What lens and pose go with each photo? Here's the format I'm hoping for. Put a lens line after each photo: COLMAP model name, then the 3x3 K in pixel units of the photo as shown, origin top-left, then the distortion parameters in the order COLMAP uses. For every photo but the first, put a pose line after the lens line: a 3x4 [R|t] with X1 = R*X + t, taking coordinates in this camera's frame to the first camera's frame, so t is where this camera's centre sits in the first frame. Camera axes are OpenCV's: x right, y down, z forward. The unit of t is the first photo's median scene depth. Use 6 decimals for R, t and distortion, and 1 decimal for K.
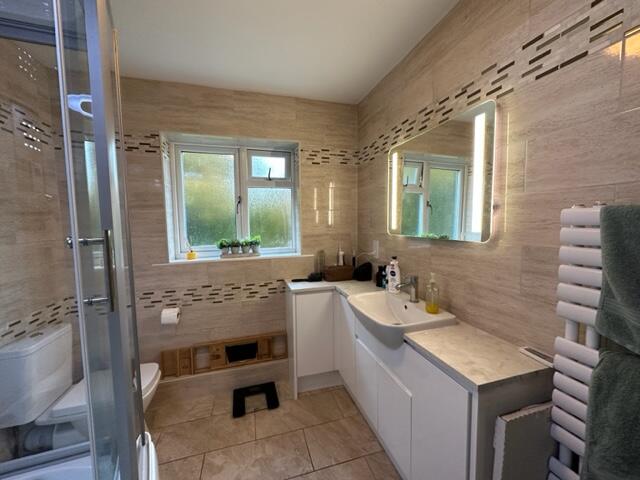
lens RADIAL K [[253.6, 0, 321.9], [0, 253.6, 237.0], [0, 0, 1]] dist [-0.001593, 0.000331]
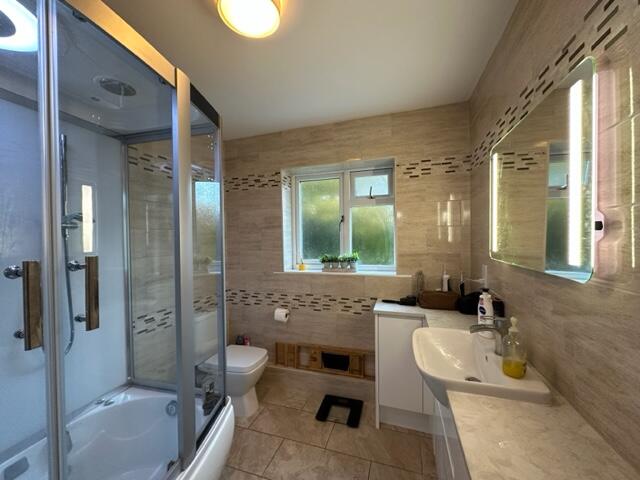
lens RADIAL K [[253.6, 0, 319.7], [0, 253.6, 237.4], [0, 0, 1]] dist [-0.001593, 0.000331]
pose [[0.820504, 0.005420, -0.571615, 0.341167], [-0.034578, 0.998595, -0.040165, -0.031158], [0.570594, 0.052721, 0.819539, 0.088590]]
